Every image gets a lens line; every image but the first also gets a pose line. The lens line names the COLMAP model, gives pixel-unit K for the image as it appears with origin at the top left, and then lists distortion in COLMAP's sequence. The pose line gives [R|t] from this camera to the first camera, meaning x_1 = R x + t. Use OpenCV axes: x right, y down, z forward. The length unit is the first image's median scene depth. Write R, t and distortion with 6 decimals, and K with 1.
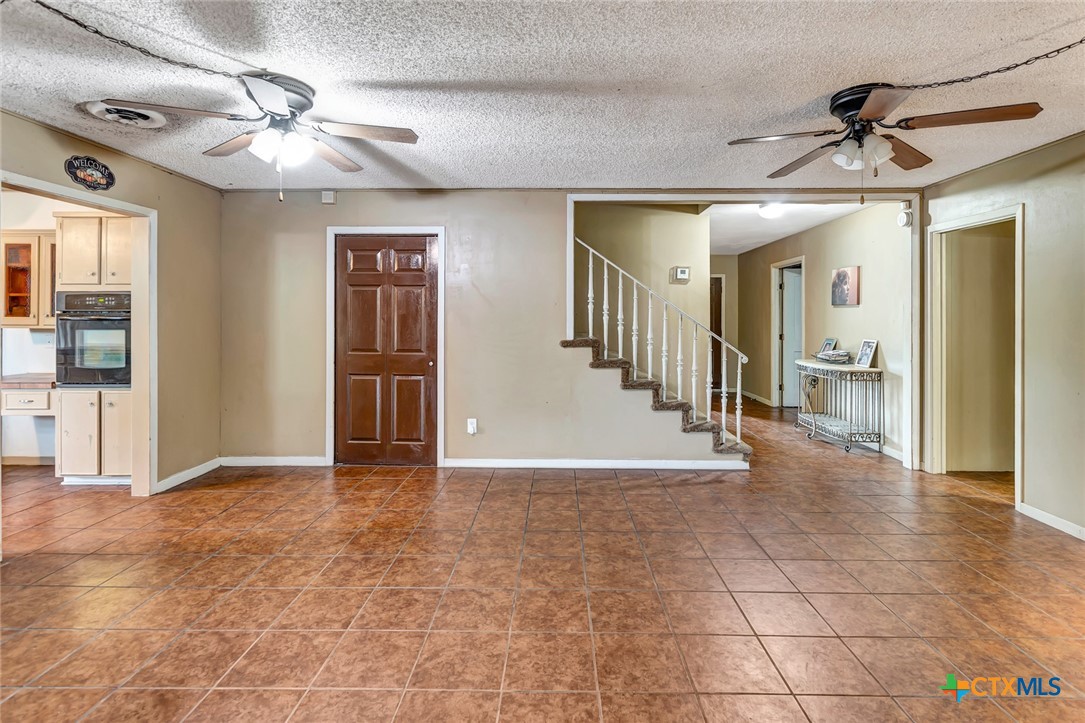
lens RADIAL K [[519.8, 0, 543.5], [0, 519.8, 318.4], [0, 0, 1]] dist [-0.003182, -0.001157]
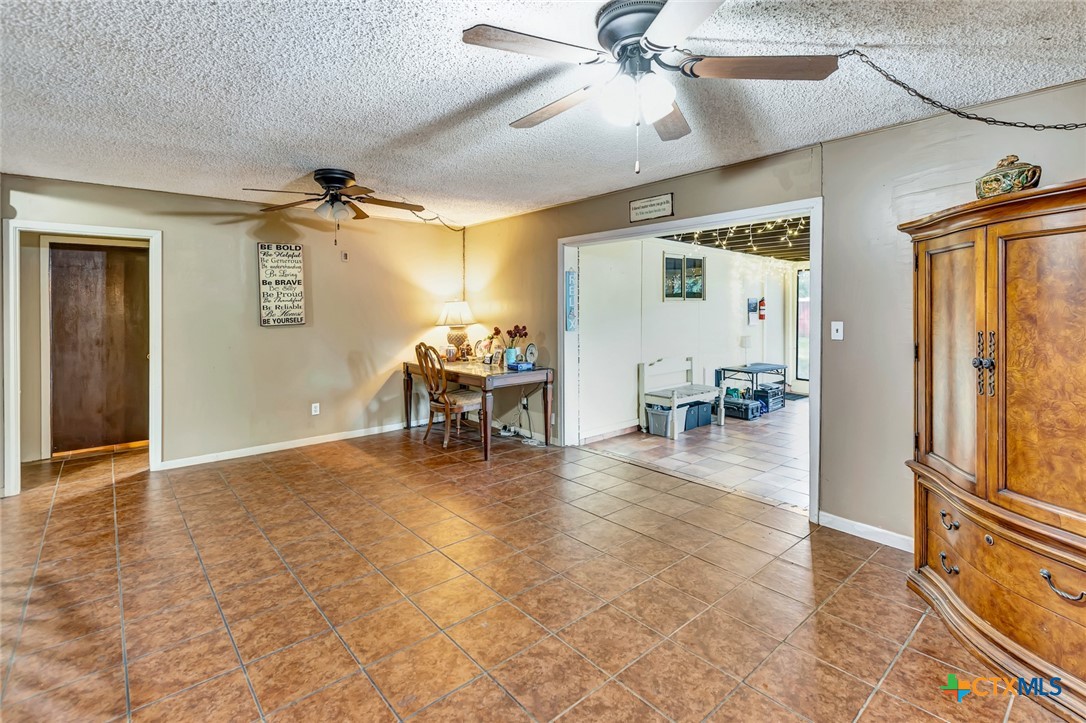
lens RADIAL K [[506.0, 0, 563.0], [0, 506.0, 358.9], [0, 0, 1]] dist [0.005024, 0.000139]
pose [[-0.689736, -0.072627, 0.720410, -0.524430], [0.009059, 0.994013, 0.108883, -0.024704], [-0.724005, 0.081627, -0.684949, 0.874159]]
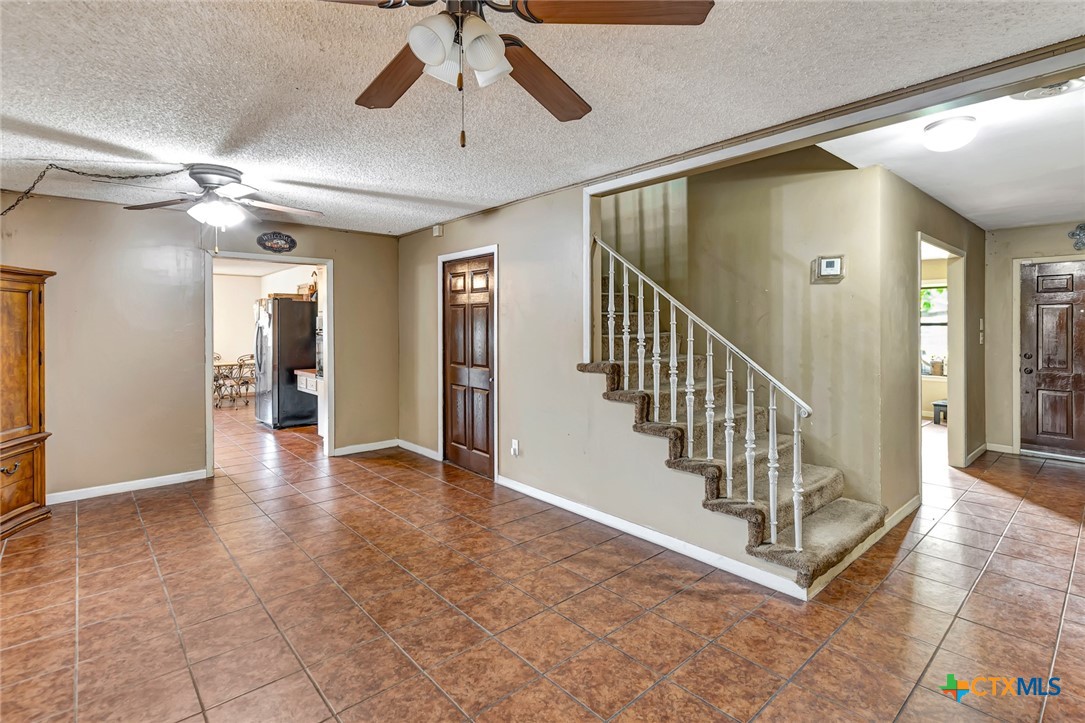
lens RADIAL K [[515.2, 0, 555.2], [0, 515.2, 328.1], [0, 0, 1]] dist [0.001831, 0.000023]
pose [[0.690969, -0.000773, -0.722884, 0.621261], [0.003308, 0.999992, 0.002093, -0.016821], [0.722877, -0.003837, 0.690966, 0.400869]]
